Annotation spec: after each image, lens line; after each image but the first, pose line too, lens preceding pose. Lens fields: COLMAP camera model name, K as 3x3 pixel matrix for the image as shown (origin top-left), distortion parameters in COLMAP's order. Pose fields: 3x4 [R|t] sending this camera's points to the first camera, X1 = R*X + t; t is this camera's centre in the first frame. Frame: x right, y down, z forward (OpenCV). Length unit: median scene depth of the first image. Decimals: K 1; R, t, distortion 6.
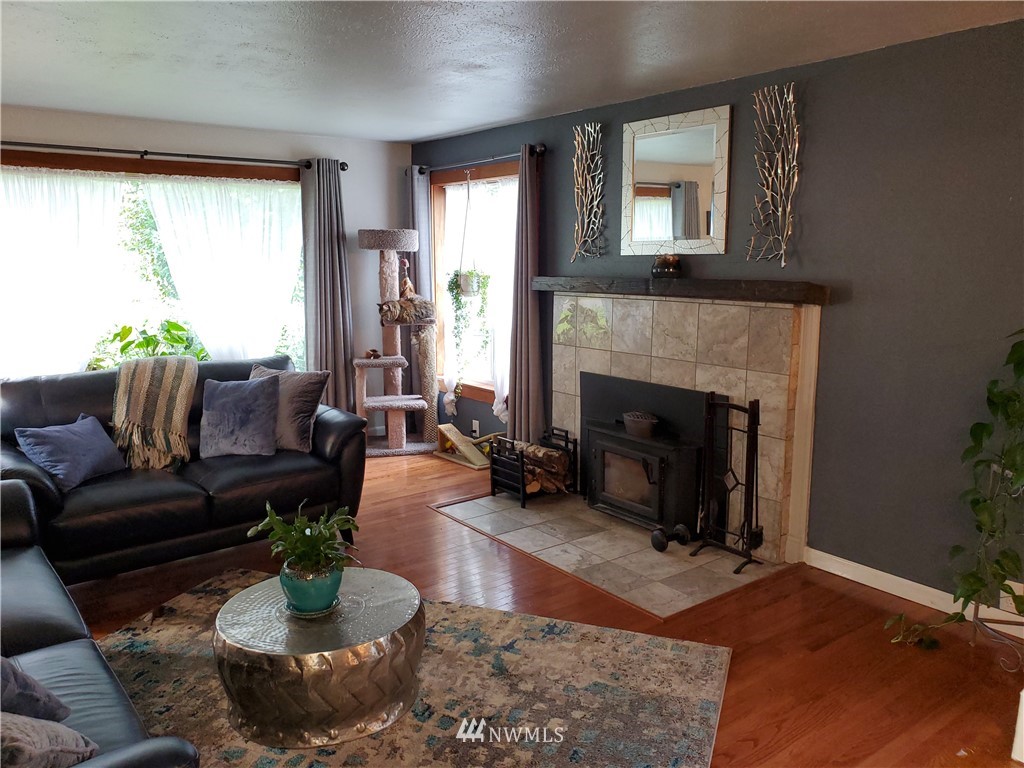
lens RADIAL K [[793.5, 0, 506.8], [0, 793.5, 383.3], [0, 0, 1]] dist [0.035345, -0.027775]
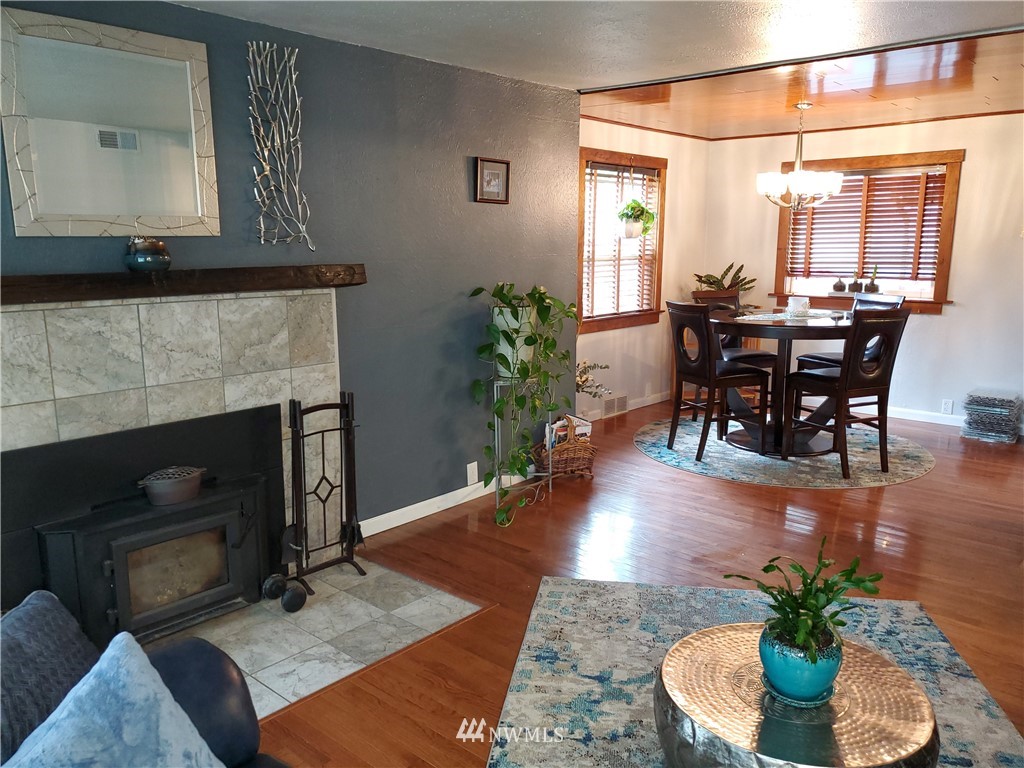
lens RADIAL K [[793.5, 0, 511.8], [0, 793.5, 391.0], [0, 0, 1]] dist [0.035345, -0.027775]
pose [[-0.194678, -0.179381, 0.964325, -0.597123], [0.162883, 0.963573, 0.212124, -0.138941], [-0.967249, 0.198368, -0.158369, 0.903067]]
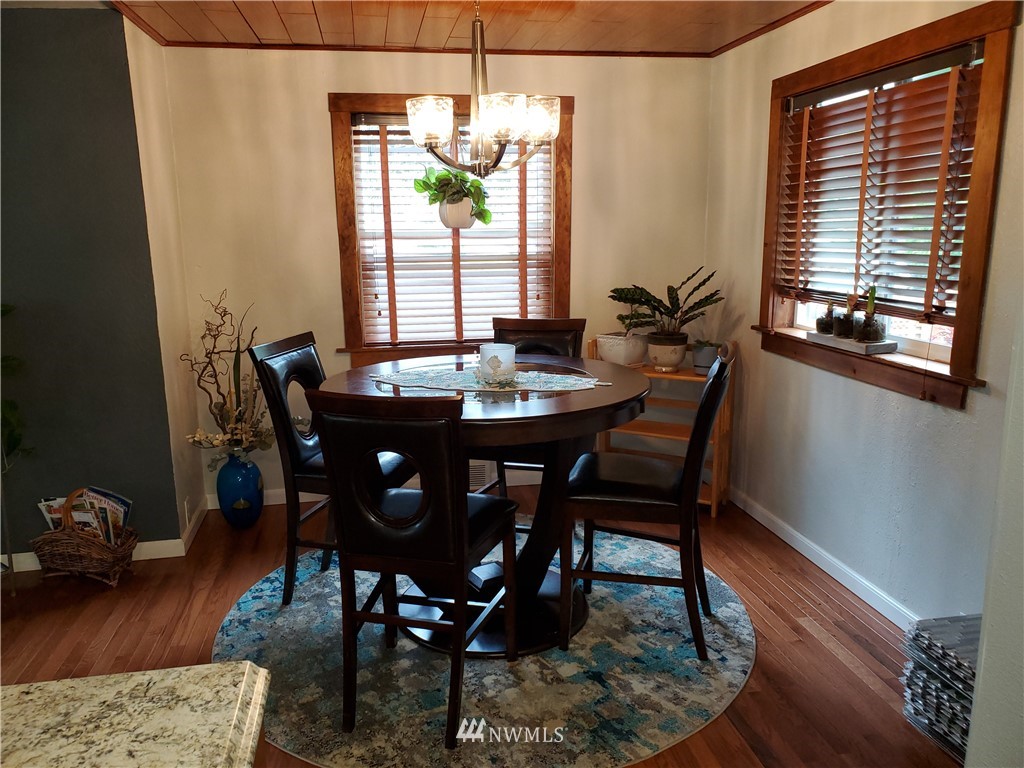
lens RADIAL K [[793.5, 0, 490.5], [0, 793.5, 385.4], [0, 0, 1]] dist [0.035345, -0.027775]
pose [[0.466309, -0.179902, 0.866136, 0.051126], [0.157111, 0.980380, 0.119046, 0.031141], [-0.870558, 0.080567, 0.485425, -0.180776]]
